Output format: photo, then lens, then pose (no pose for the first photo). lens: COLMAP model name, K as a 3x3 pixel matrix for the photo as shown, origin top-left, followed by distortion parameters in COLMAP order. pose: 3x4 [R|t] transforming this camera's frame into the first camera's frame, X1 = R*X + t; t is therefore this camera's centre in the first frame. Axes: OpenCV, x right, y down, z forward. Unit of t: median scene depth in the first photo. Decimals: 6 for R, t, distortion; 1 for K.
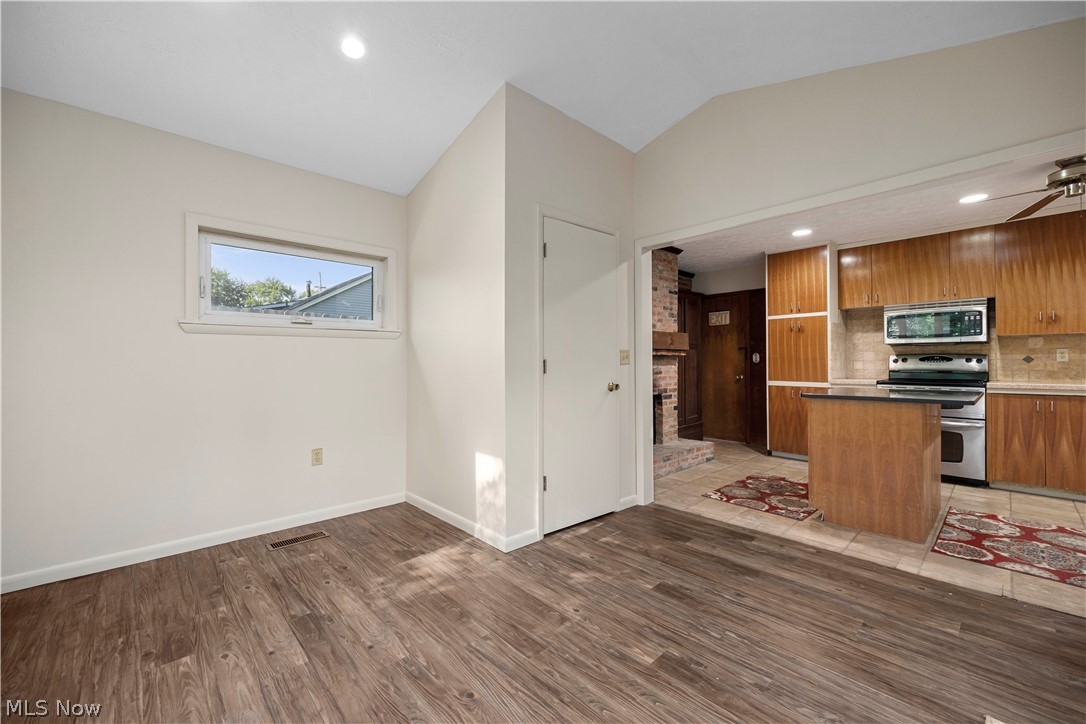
lens RADIAL K [[430.4, 0, 545.4], [0, 430.4, 360.8], [0, 0, 1]] dist [-0.001973, 0.000143]
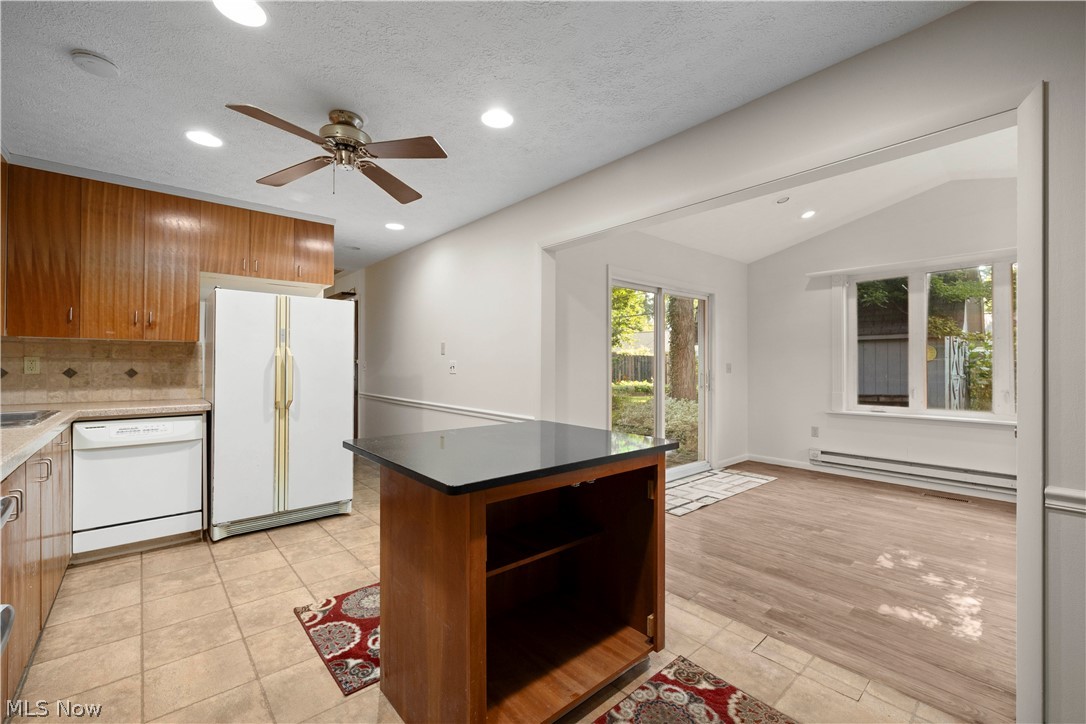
lens RADIAL K [[458.4, 0, 537.3], [0, 458.4, 366.0], [0, 0, 1]] dist [-0.010957, 0.000386]
pose [[-0.999184, -0.000201, 0.040377, 0.585843], [-0.000330, 0.999995, -0.003183, -0.014545], [-0.040376, -0.003194, -0.999179, 1.243695]]
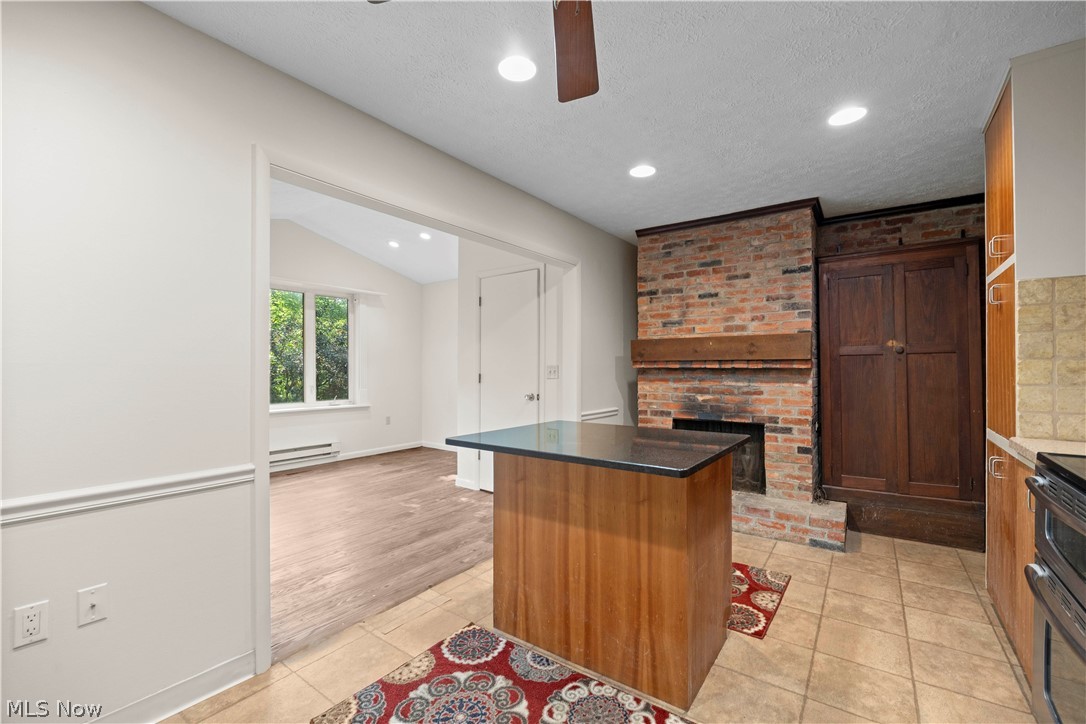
lens RADIAL K [[458.4, 0, 542.7], [0, 458.4, 366.4], [0, 0, 1]] dist [-0.010957, 0.000386]
pose [[0.199627, 0.001507, -0.979871, 1.118653], [0.004188, 0.999988, 0.002392, -0.022724], [0.979863, -0.004582, 0.199619, 0.613641]]
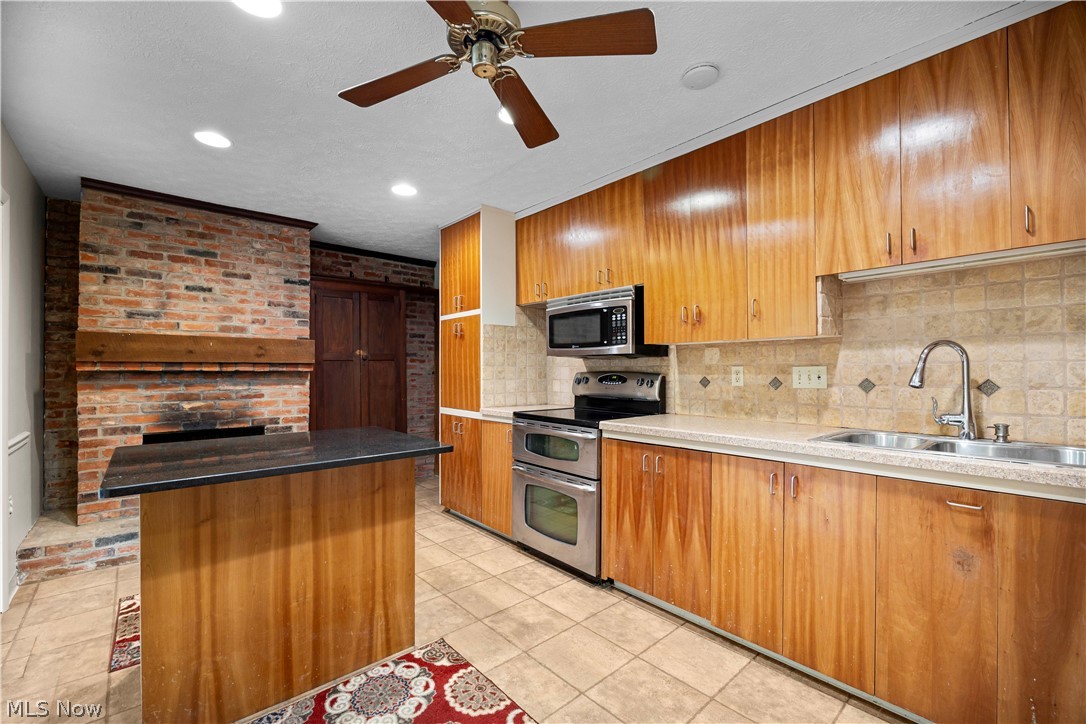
lens RADIAL K [[458.4, 0, 545.6], [0, 458.4, 368.5], [0, 0, 1]] dist [-0.010957, 0.000386]
pose [[0.999855, 0.003804, -0.016596, 0.903316], [-0.003799, 0.999993, 0.000339, -0.023106], [0.016597, -0.000276, 0.999862, 0.316728]]
